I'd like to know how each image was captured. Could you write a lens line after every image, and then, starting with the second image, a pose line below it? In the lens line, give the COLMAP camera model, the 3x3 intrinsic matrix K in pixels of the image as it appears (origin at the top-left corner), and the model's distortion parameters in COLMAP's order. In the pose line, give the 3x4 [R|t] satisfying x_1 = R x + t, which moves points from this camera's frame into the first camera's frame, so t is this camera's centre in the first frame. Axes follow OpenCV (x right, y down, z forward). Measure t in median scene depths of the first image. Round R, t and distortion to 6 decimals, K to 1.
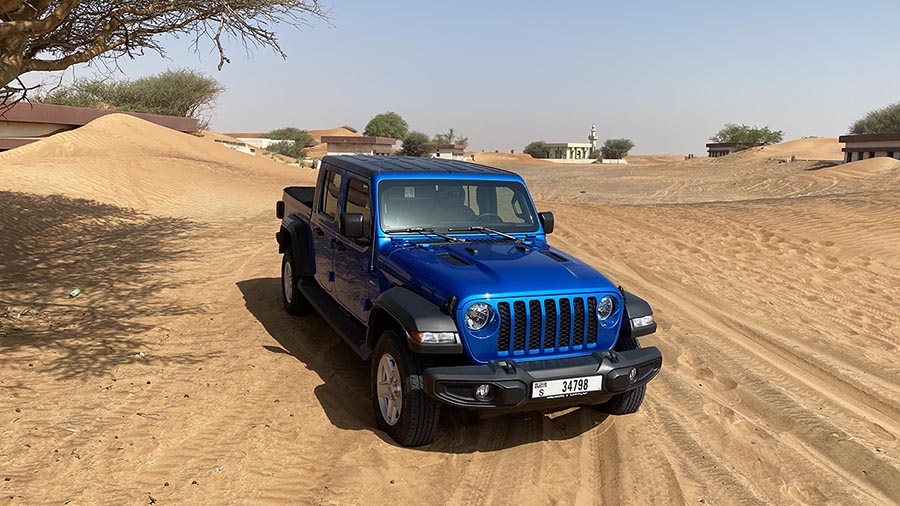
lens RADIAL K [[690.9, 0, 450.8], [0, 690.9, 248.7], [0, 0, 1]] dist [0.009933, 0.010392]
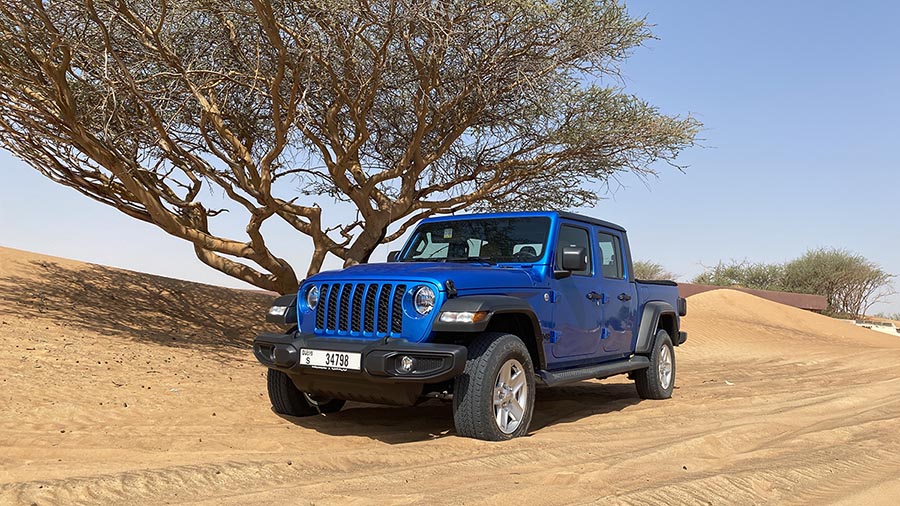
lens RADIAL K [[690.9, 0, 450.8], [0, 690.9, 248.7], [0, 0, 1]] dist [0.009933, 0.010392]
pose [[0.548718, -0.101190, -0.829861, 0.708229], [-0.147202, 0.965444, -0.215055, 0.149153], [0.822946, 0.240162, 0.514862, 0.375079]]
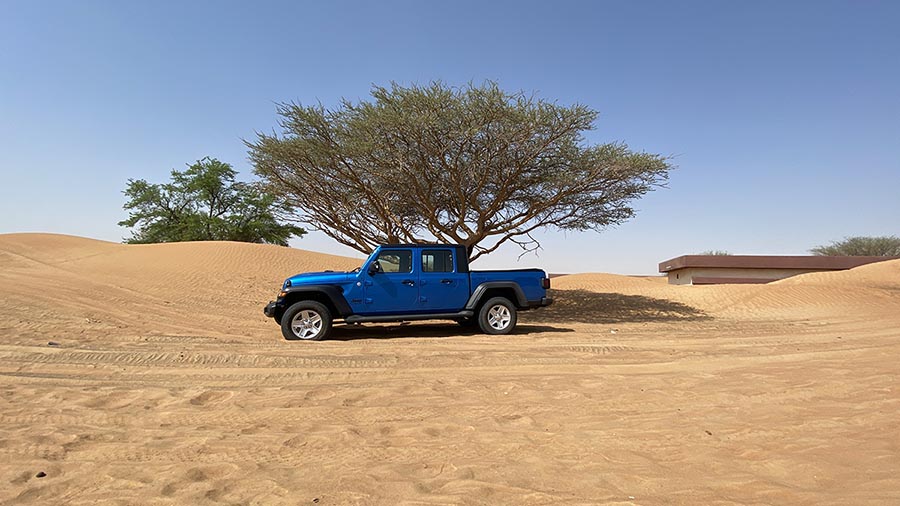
lens RADIAL K [[363.9, 0, 447.2], [0, 363.9, 255.2], [0, 0, 1]] dist [0.035193, -0.027873]
pose [[-0.154133, -0.110462, -0.981856, 1.029410], [-0.173290, 0.981350, -0.083202, -0.015246], [0.972735, 0.157322, -0.170400, 1.248030]]
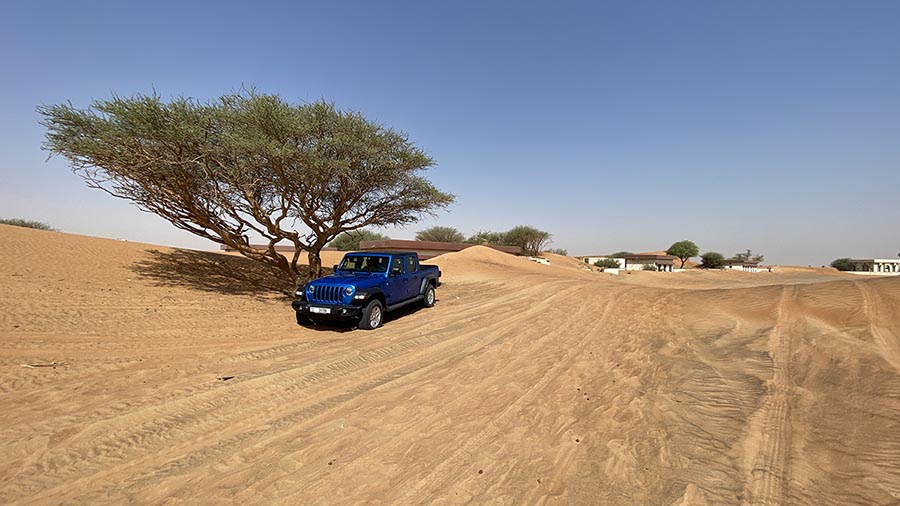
lens RADIAL K [[363.9, 0, 447.2], [0, 363.9, 255.2], [0, 0, 1]] dist [0.035193, -0.027873]
pose [[0.738190, -0.013475, -0.674459, 1.172082], [-0.099766, 0.986626, -0.128905, 0.065165], [0.667175, 0.162445, 0.726973, 0.042337]]
